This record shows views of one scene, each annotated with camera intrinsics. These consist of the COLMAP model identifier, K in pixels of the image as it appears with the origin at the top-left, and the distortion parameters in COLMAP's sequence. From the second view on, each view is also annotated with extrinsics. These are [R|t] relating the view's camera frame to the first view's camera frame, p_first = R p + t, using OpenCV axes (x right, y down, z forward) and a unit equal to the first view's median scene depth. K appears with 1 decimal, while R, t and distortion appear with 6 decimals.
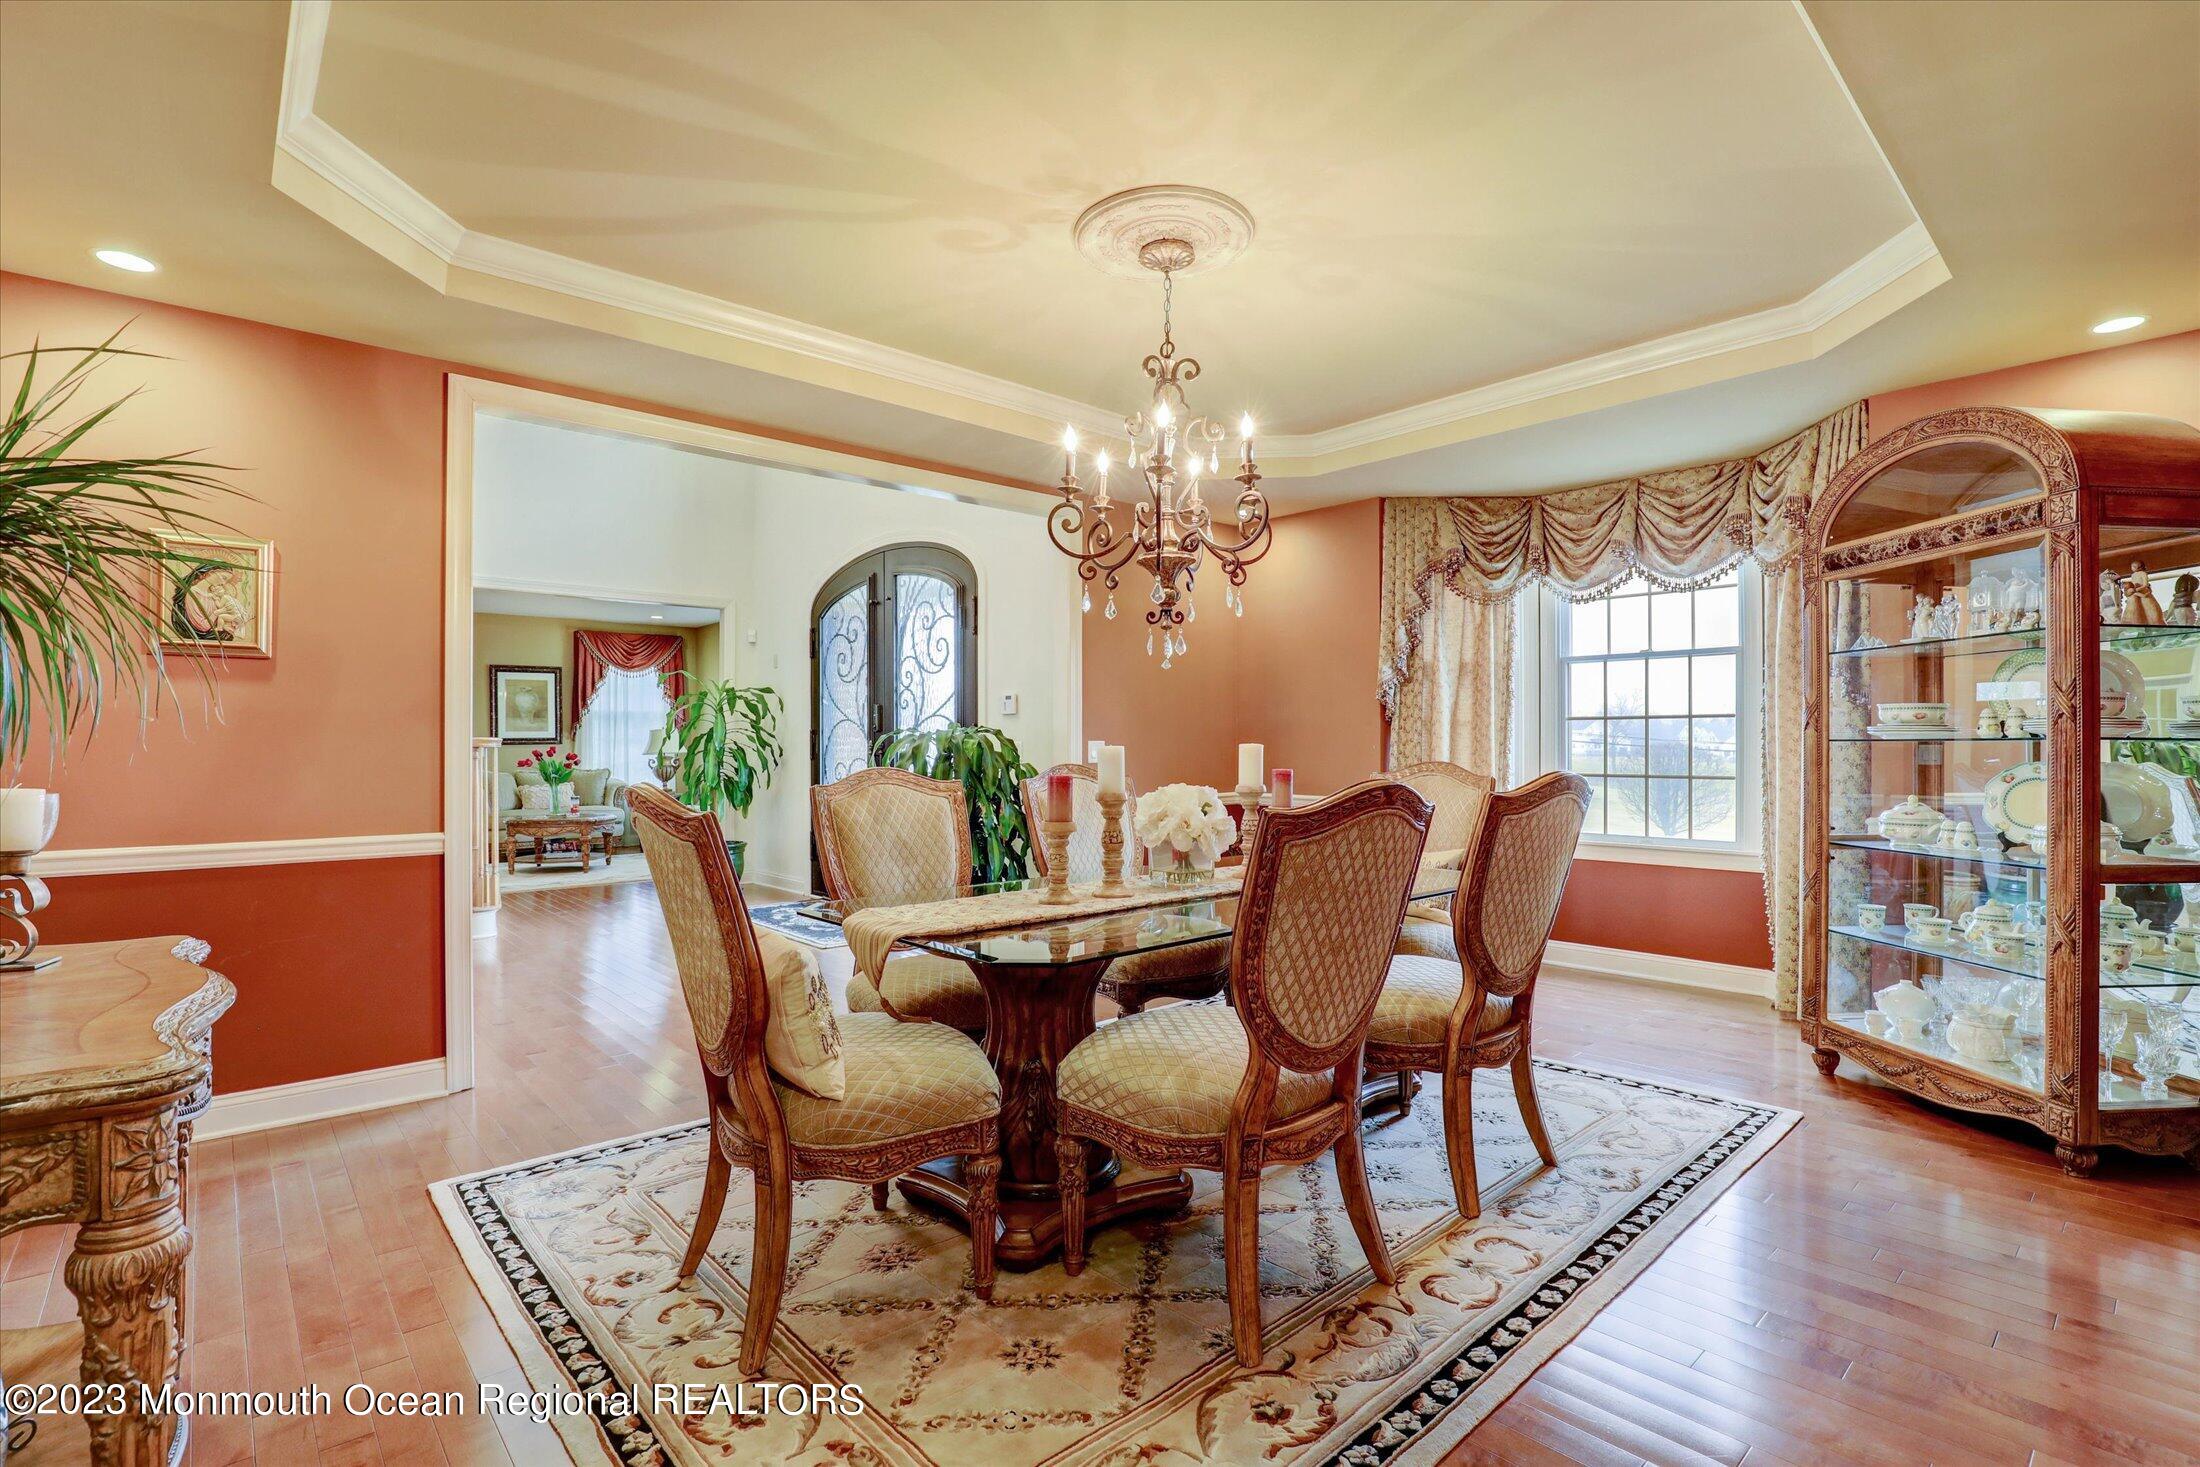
lens RADIAL K [[1018.3, 0, 1087.3], [0, 1018.3, 738.2], [0, 0, 1]] dist [-0.004270, 0.000101]
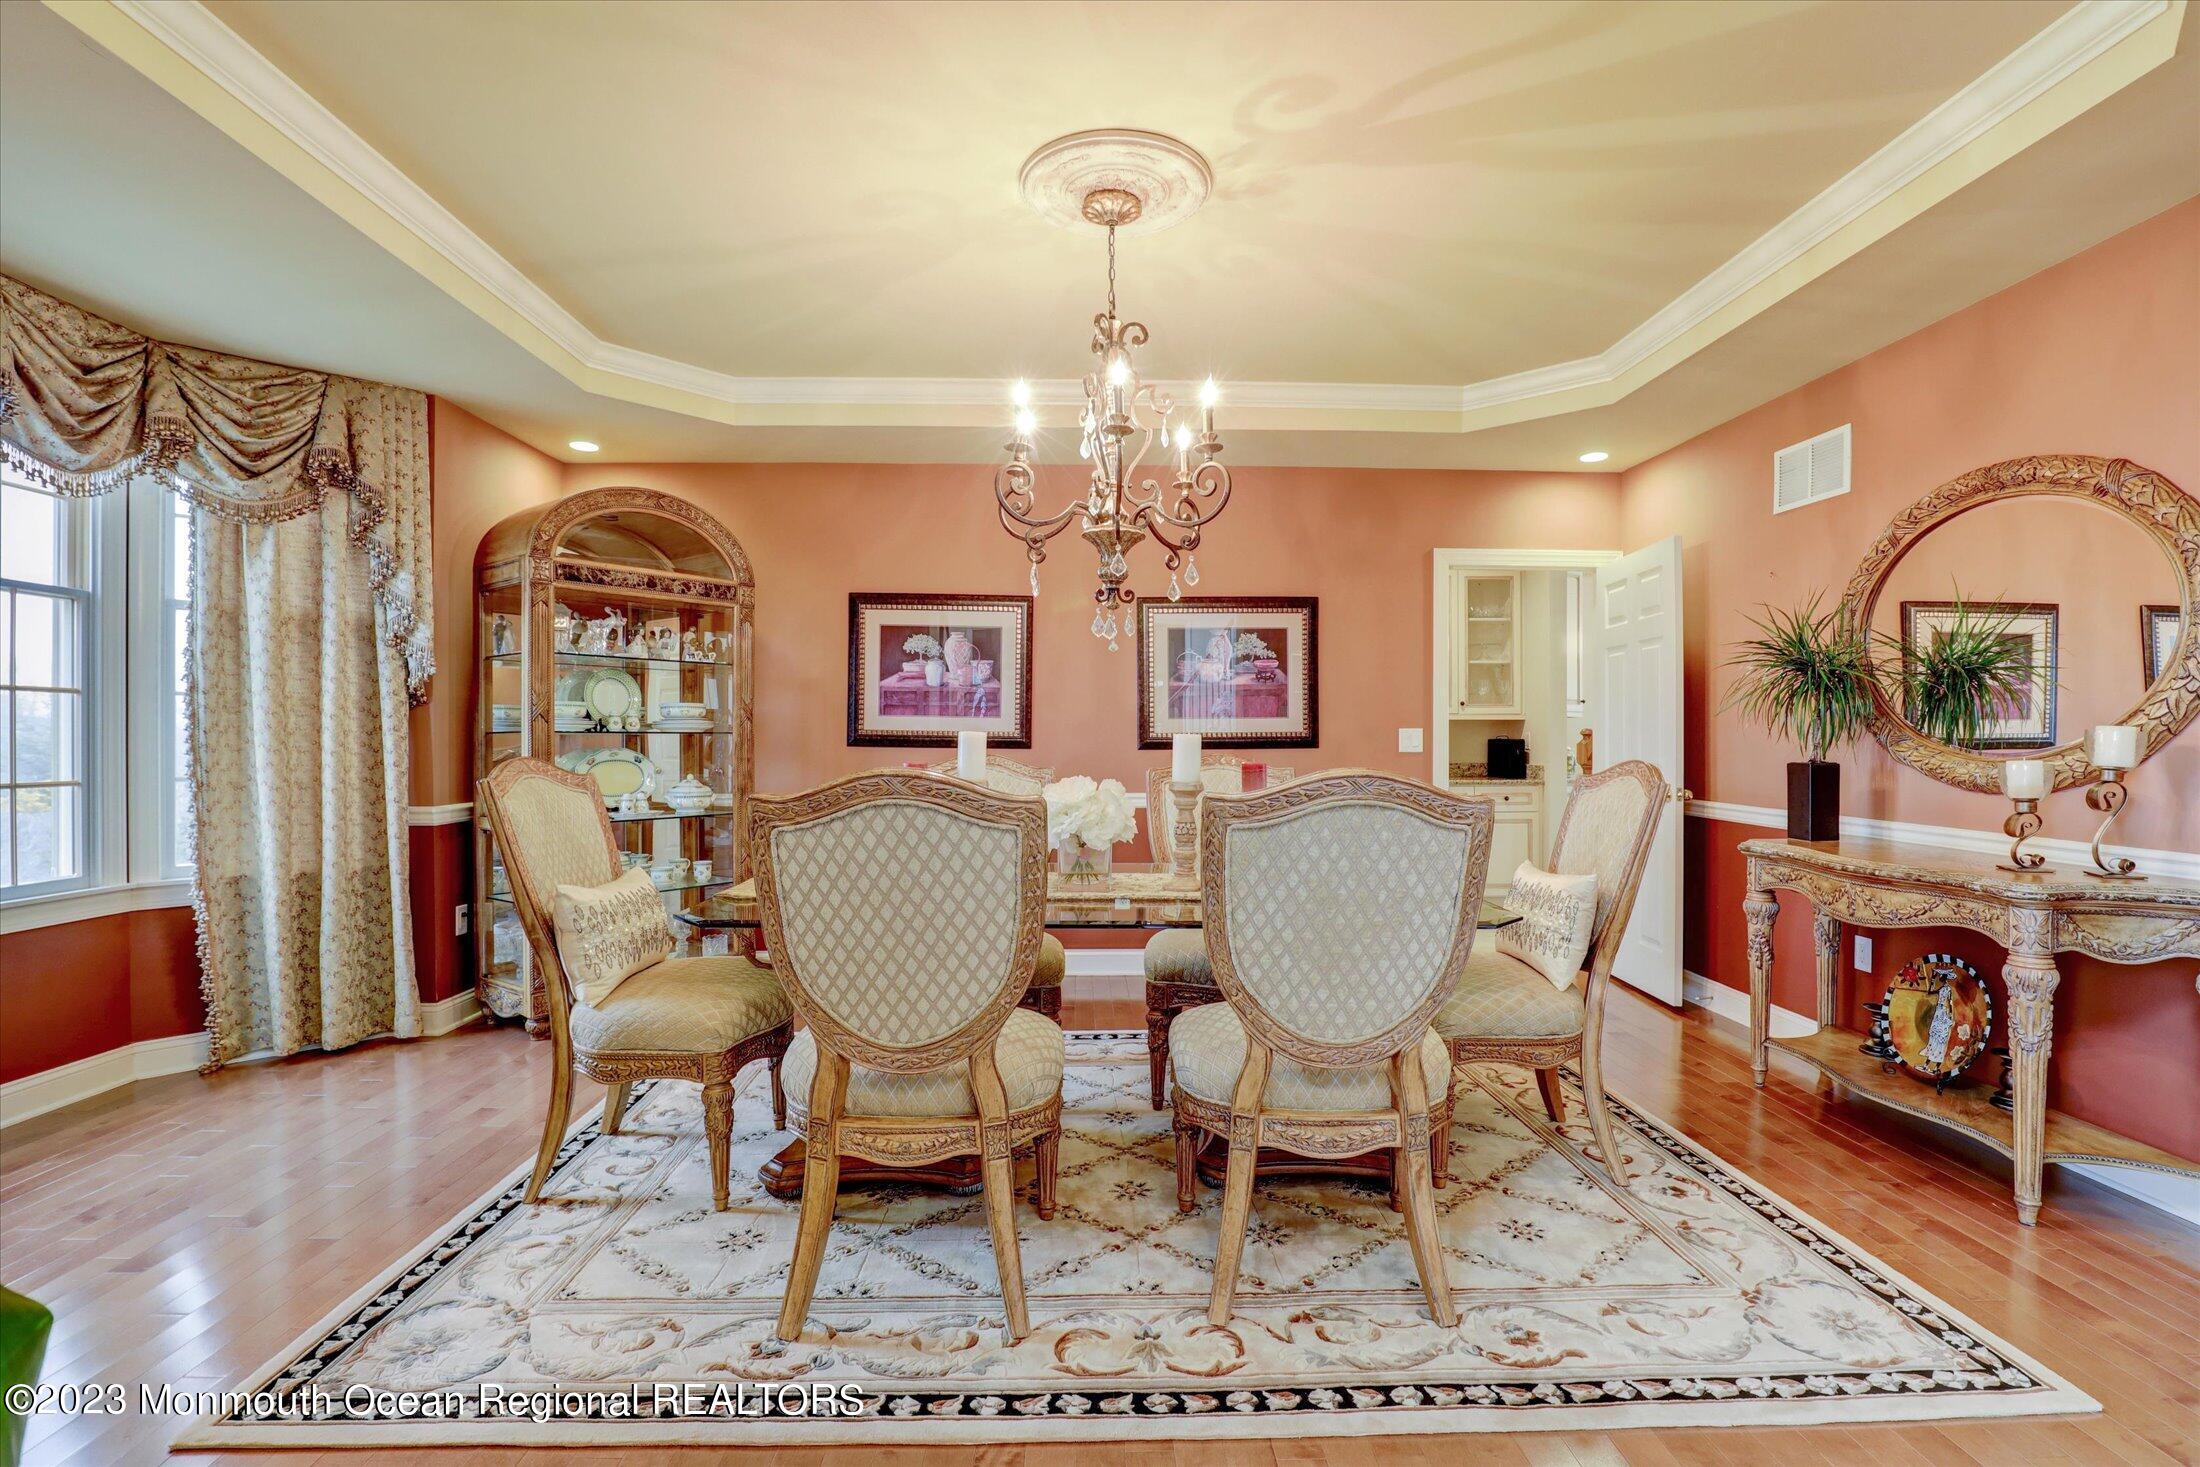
lens RADIAL K [[1018.3, 0, 1104.3], [0, 1018.3, 740.6], [0, 0, 1]] dist [-0.004270, 0.000101]
pose [[-0.771478, -0.002401, 0.636251, -0.591174], [-0.005083, 0.999984, -0.002390, 0.016516], [-0.636235, -0.005078, -0.771478, 1.995508]]
